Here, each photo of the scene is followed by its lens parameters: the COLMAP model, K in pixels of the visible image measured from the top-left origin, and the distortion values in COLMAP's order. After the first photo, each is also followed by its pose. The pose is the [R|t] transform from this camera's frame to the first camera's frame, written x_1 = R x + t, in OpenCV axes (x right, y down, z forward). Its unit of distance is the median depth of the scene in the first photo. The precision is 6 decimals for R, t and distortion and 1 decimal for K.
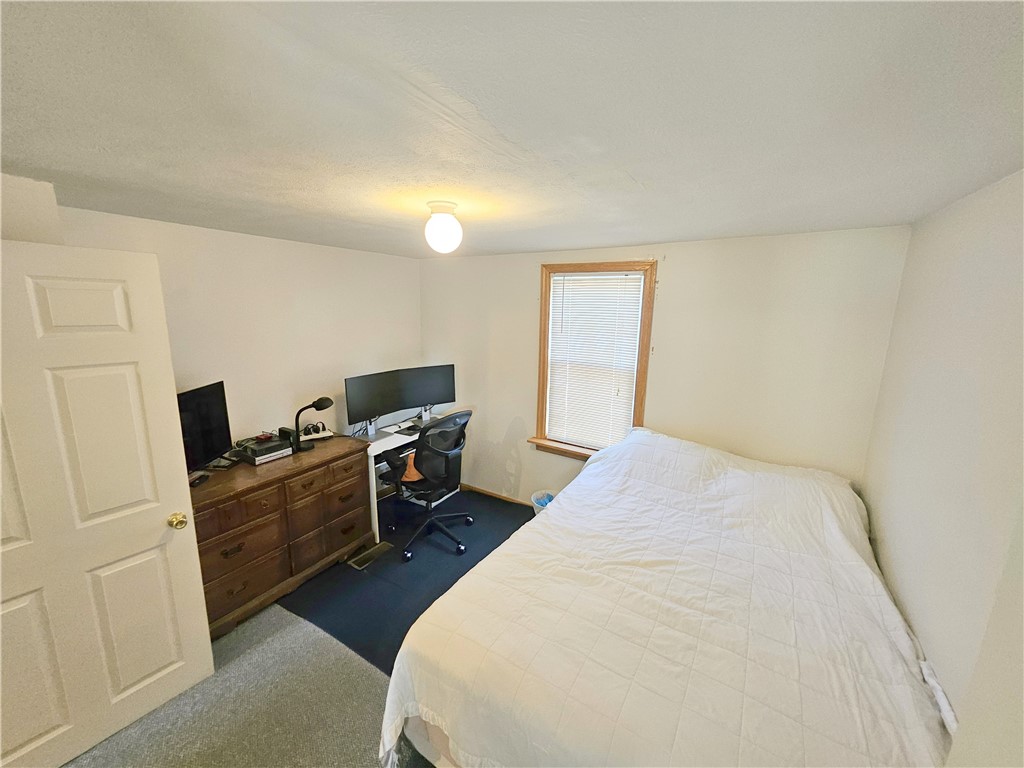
lens RADIAL K [[399.0, 0, 507.5], [0, 399.0, 384.0], [0, 0, 1]] dist [-0.001549, -0.001241]
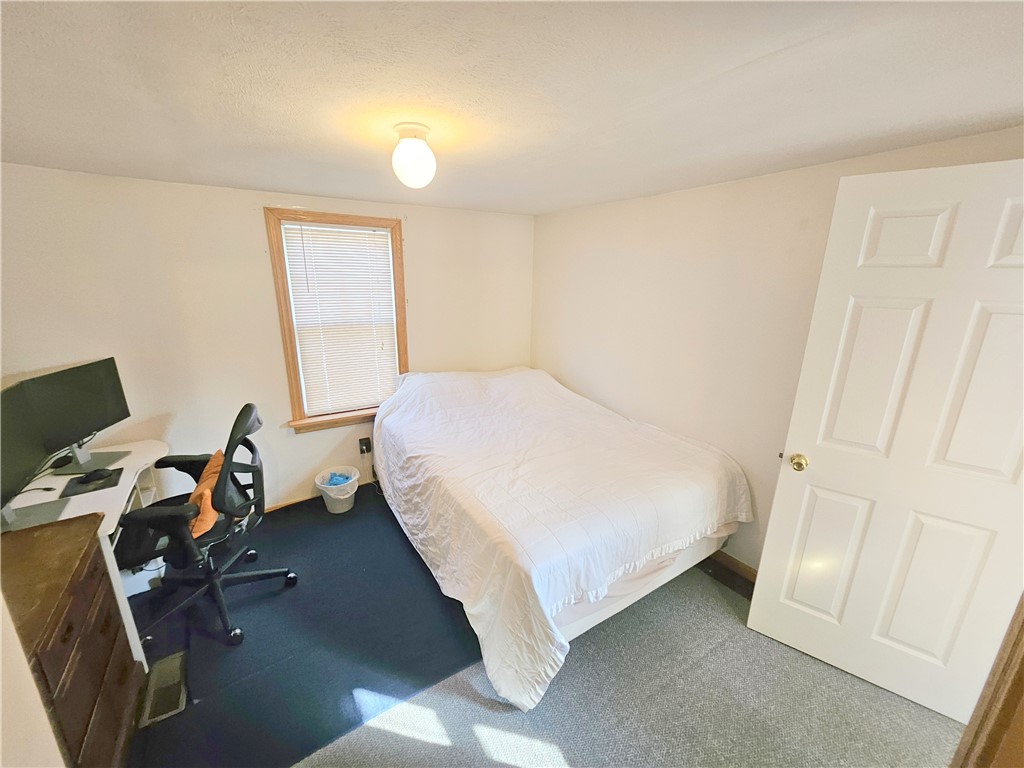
lens RADIAL K [[399.0, 0, 503.8], [0, 399.0, 382.4], [0, 0, 1]] dist [-0.001549, -0.001241]
pose [[0.422435, -0.244463, 0.872804, -0.504804], [0.172619, 0.967016, 0.187304, -0.027264], [-0.889804, 0.071539, 0.450701, 0.244668]]
